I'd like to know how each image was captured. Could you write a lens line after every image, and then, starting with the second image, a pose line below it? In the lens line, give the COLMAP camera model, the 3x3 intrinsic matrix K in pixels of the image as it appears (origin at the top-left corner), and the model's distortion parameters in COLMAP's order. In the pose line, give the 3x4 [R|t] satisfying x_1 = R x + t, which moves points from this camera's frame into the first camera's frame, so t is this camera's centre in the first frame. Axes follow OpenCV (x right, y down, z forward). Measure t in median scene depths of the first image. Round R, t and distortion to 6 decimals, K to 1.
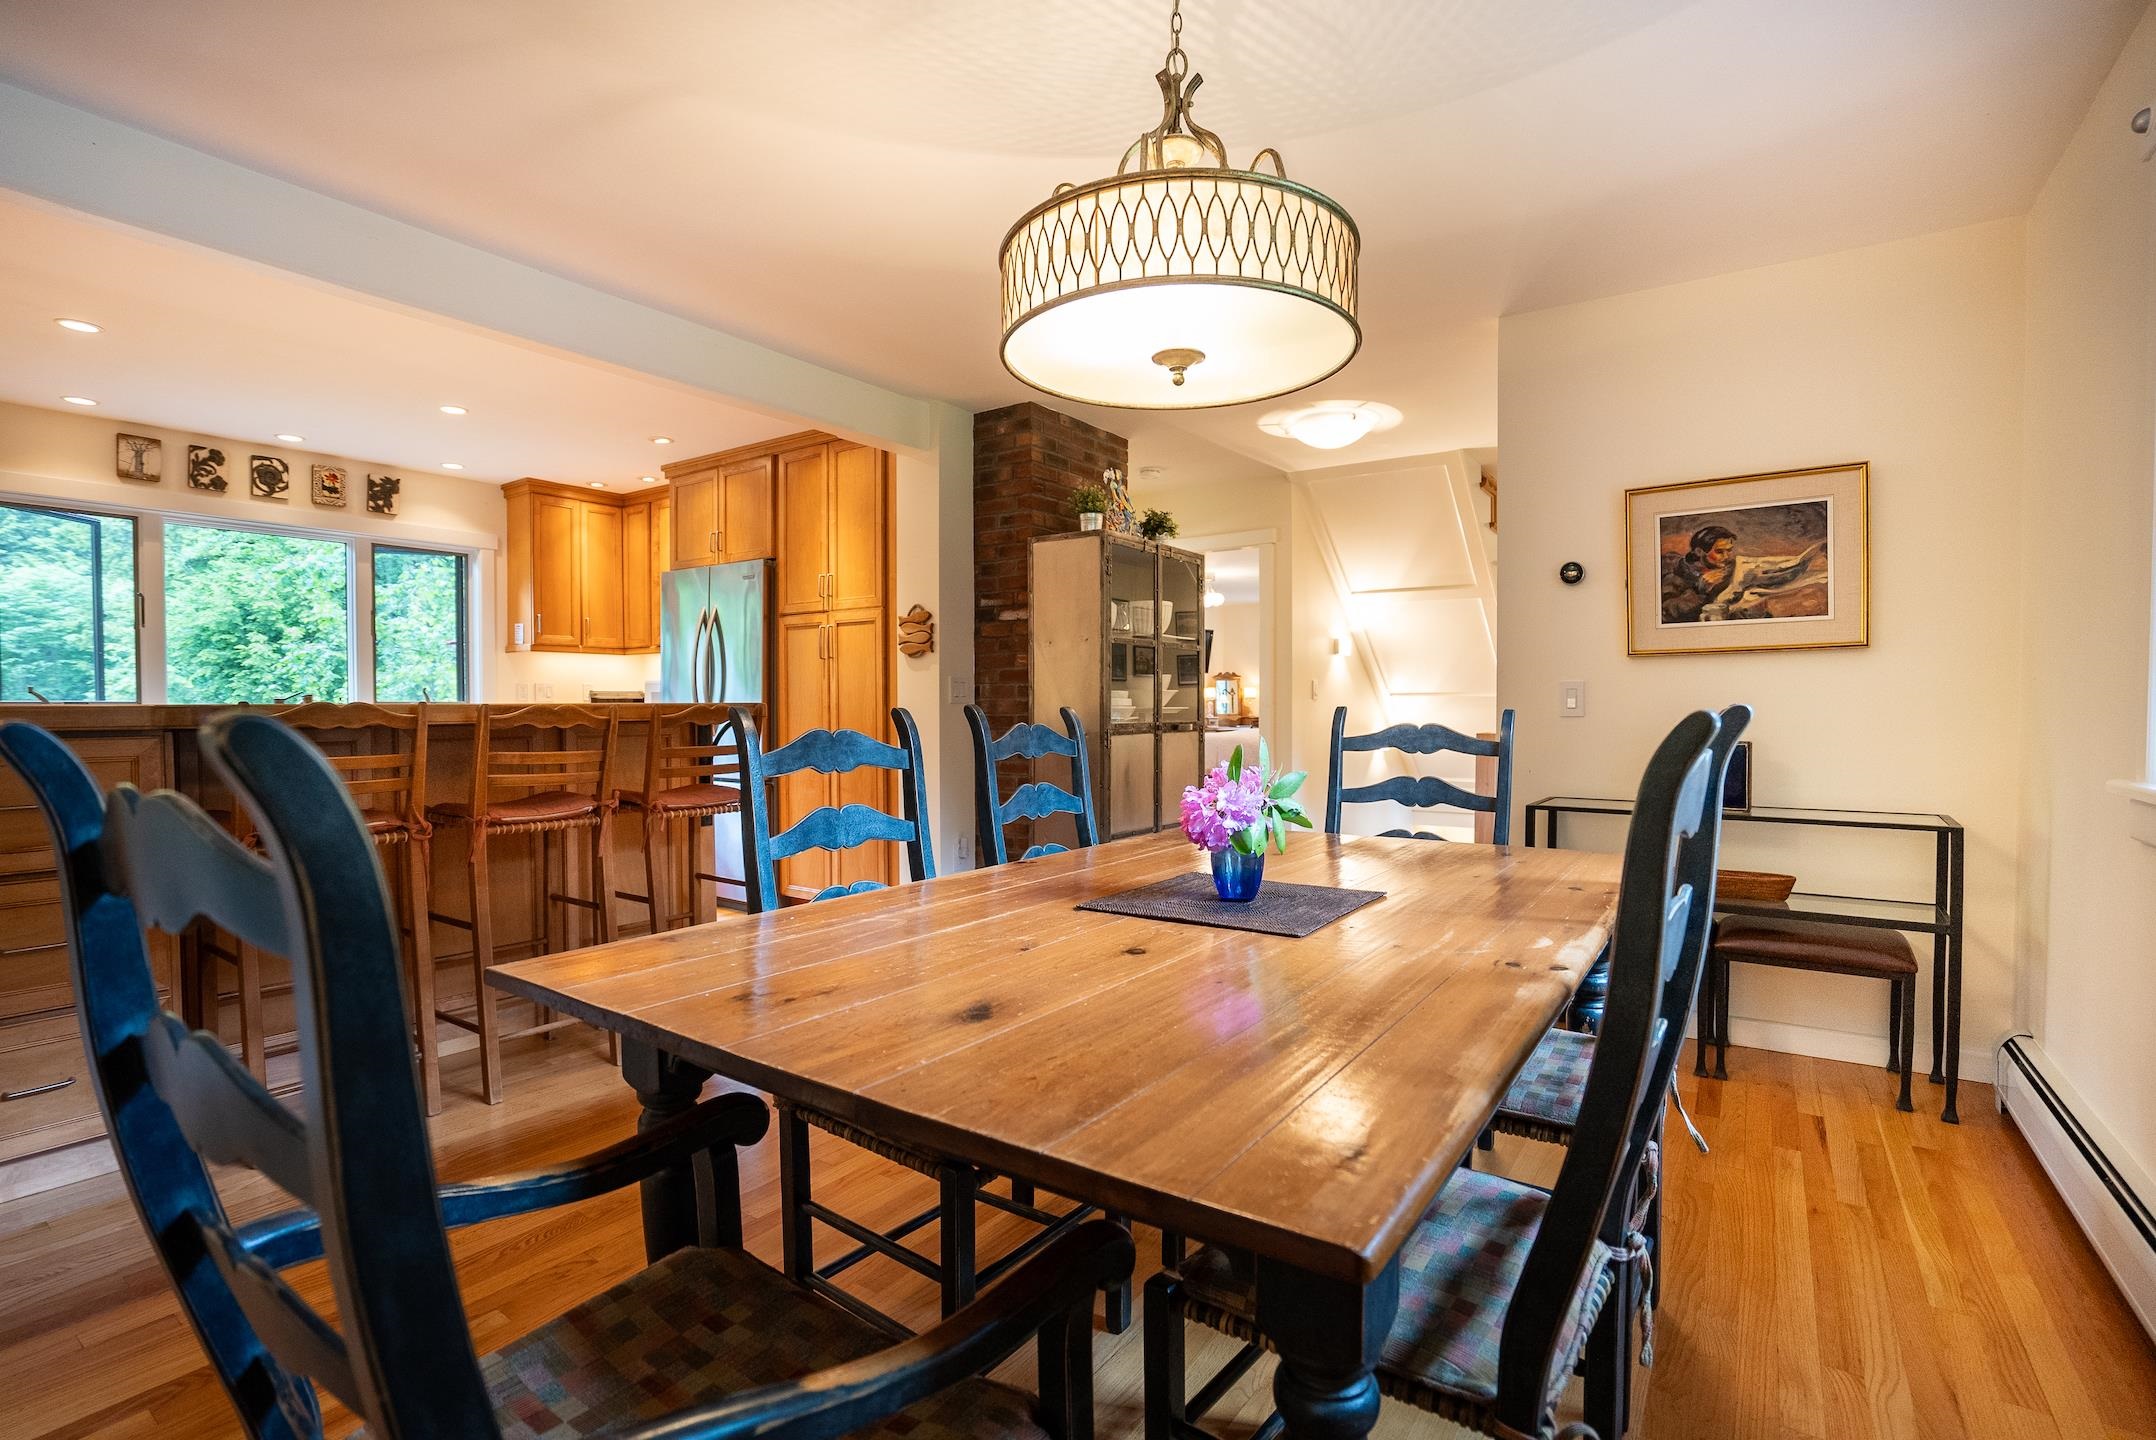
lens RADIAL K [[994.0, 0, 1072.5], [0, 994.0, 731.3], [0, 0, 1]] dist [-0.052169, 0.019368]
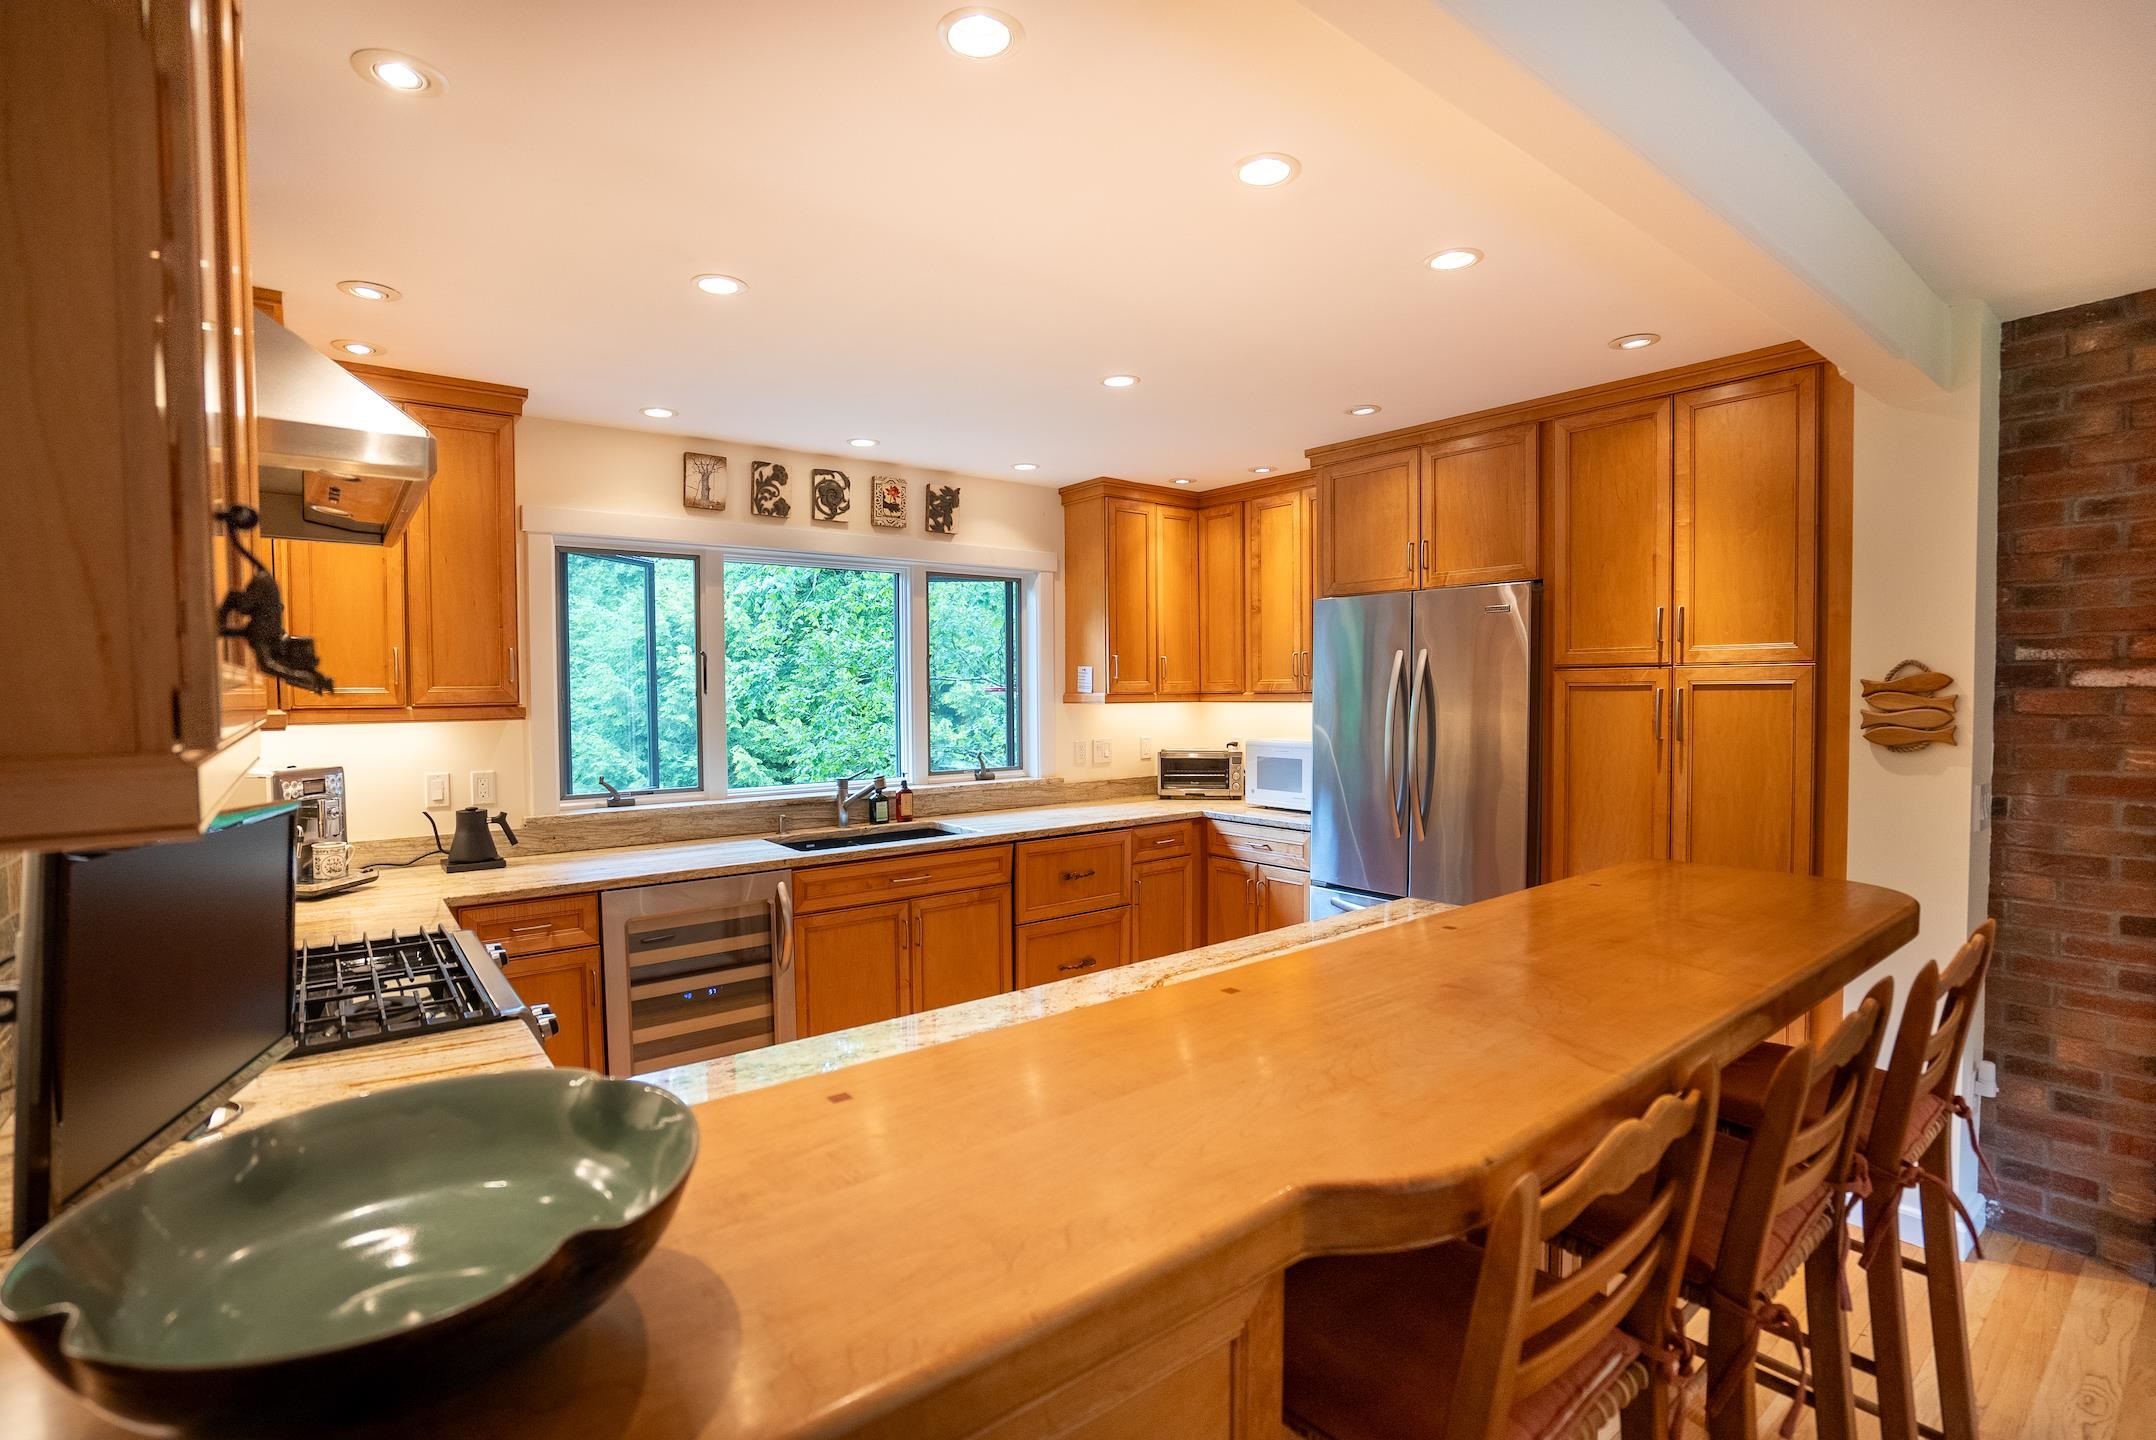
lens RADIAL K [[994.0, 0, 1072.5], [0, 994.0, 731.3], [0, 0, 1]] dist [-0.052169, 0.019368]
pose [[0.958835, 0.004470, -0.283927, -0.435144], [0.001144, 0.999807, 0.019606, -0.091524], [0.283960, -0.019123, 0.958645, 0.295436]]
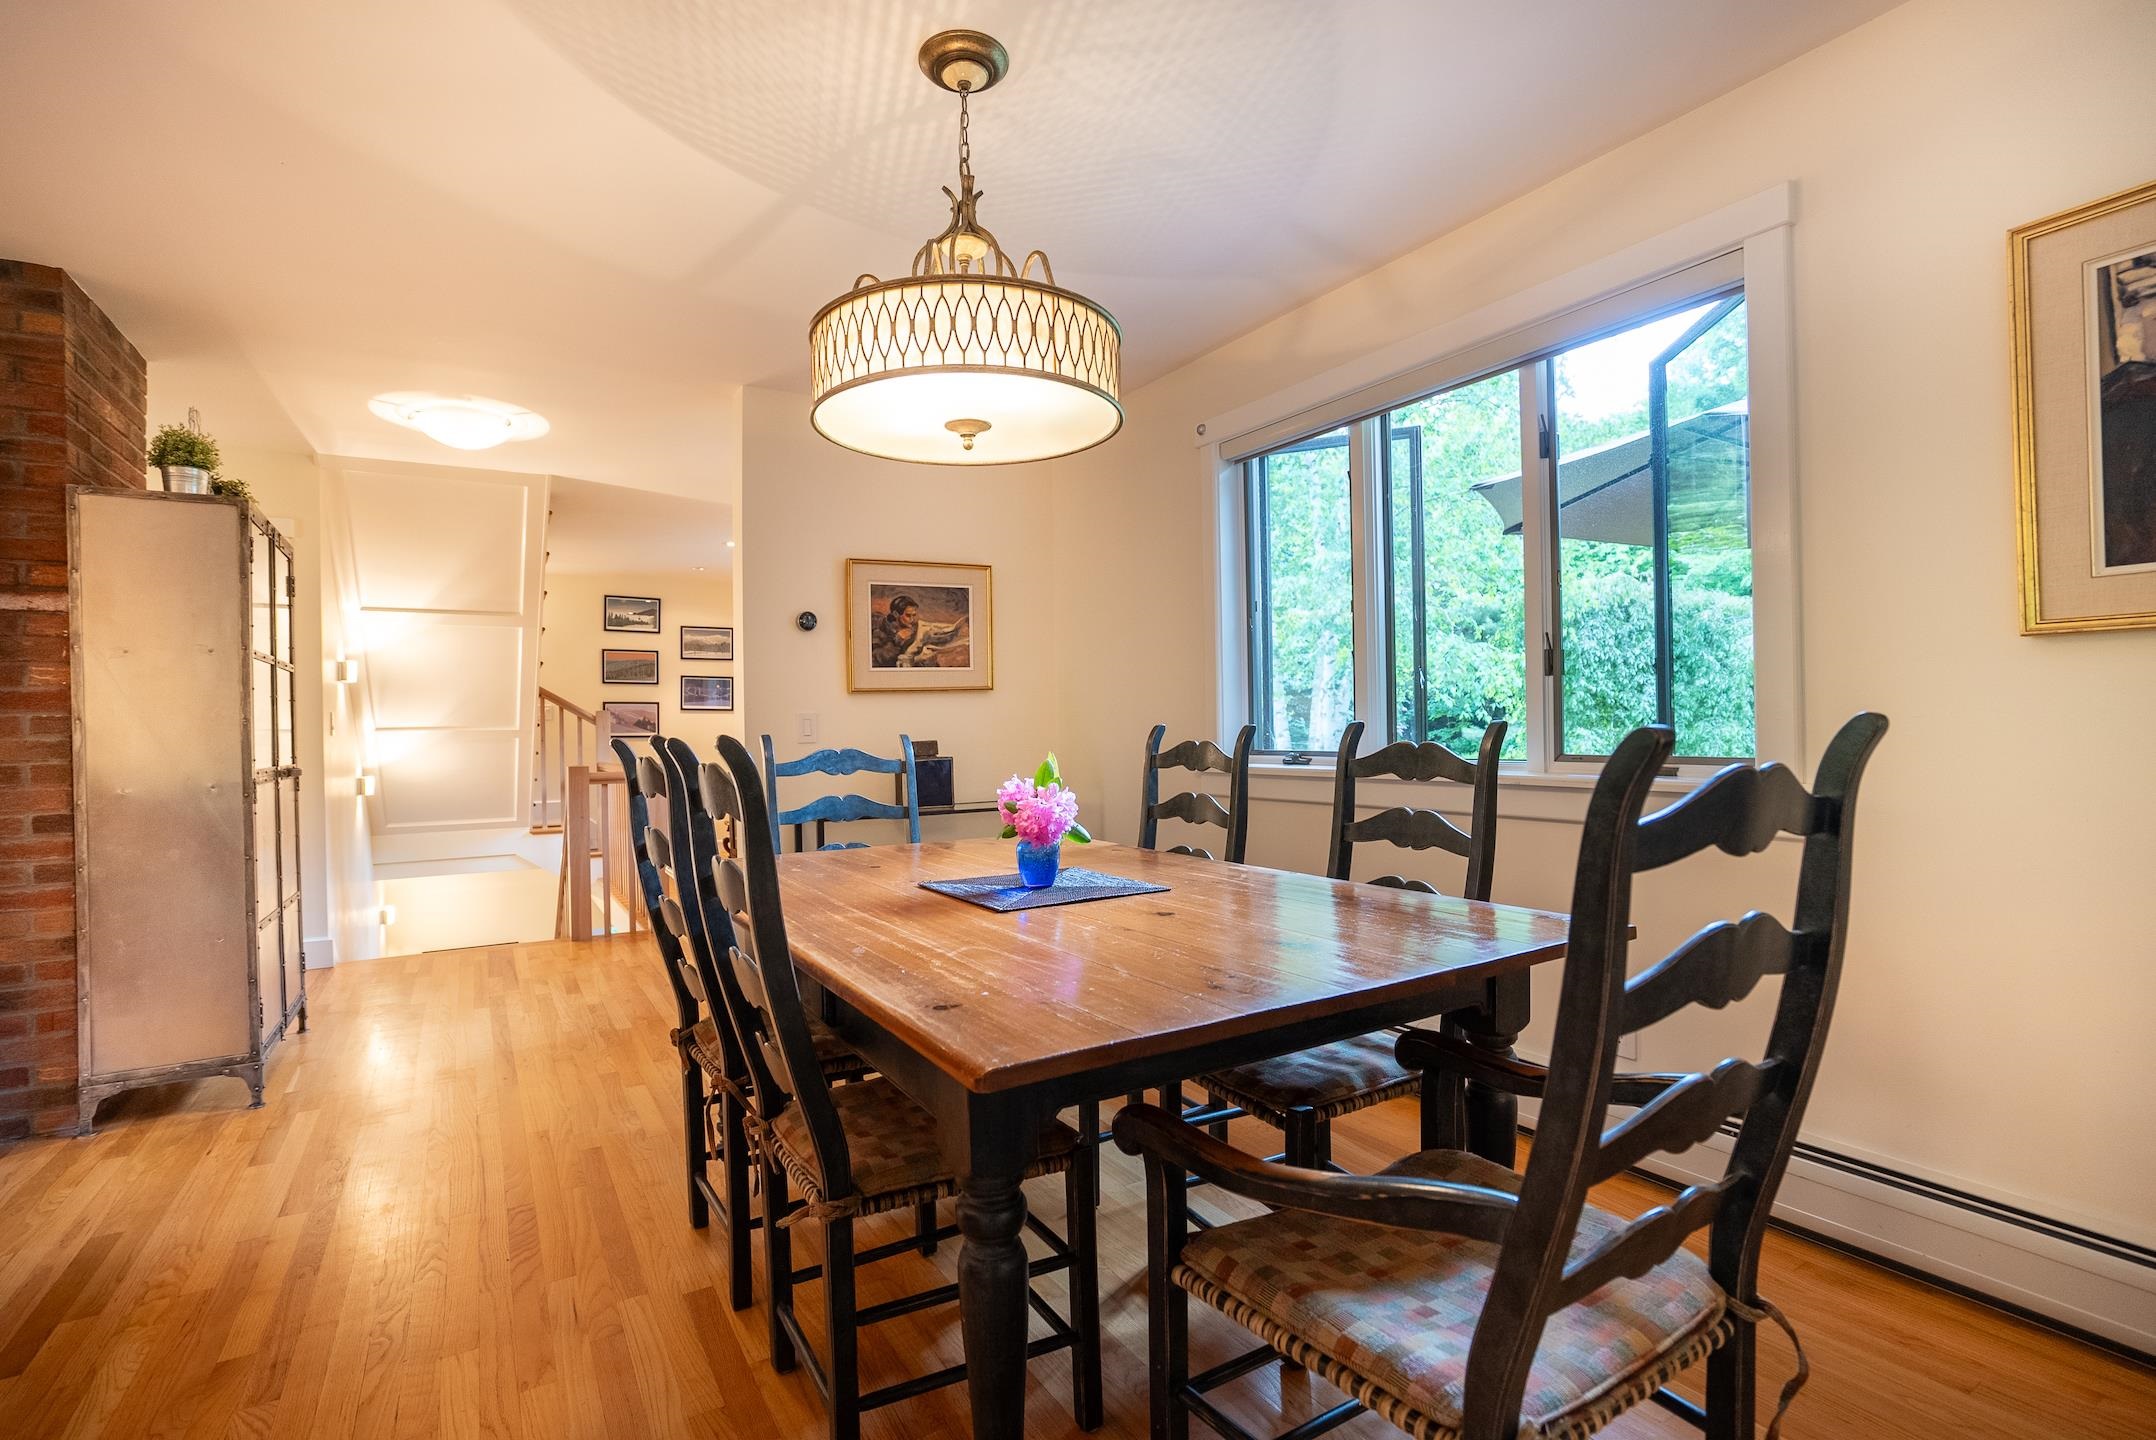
lens RADIAL K [[994.0, 0, 1072.5], [0, 994.0, 731.3], [0, 0, 1]] dist [-0.052169, 0.019368]
pose [[0.416362, -0.011125, 0.909131, -0.305338], [0.043509, 0.999023, -0.007702, -0.004364], [-0.908157, 0.042762, 0.416440, 0.154829]]
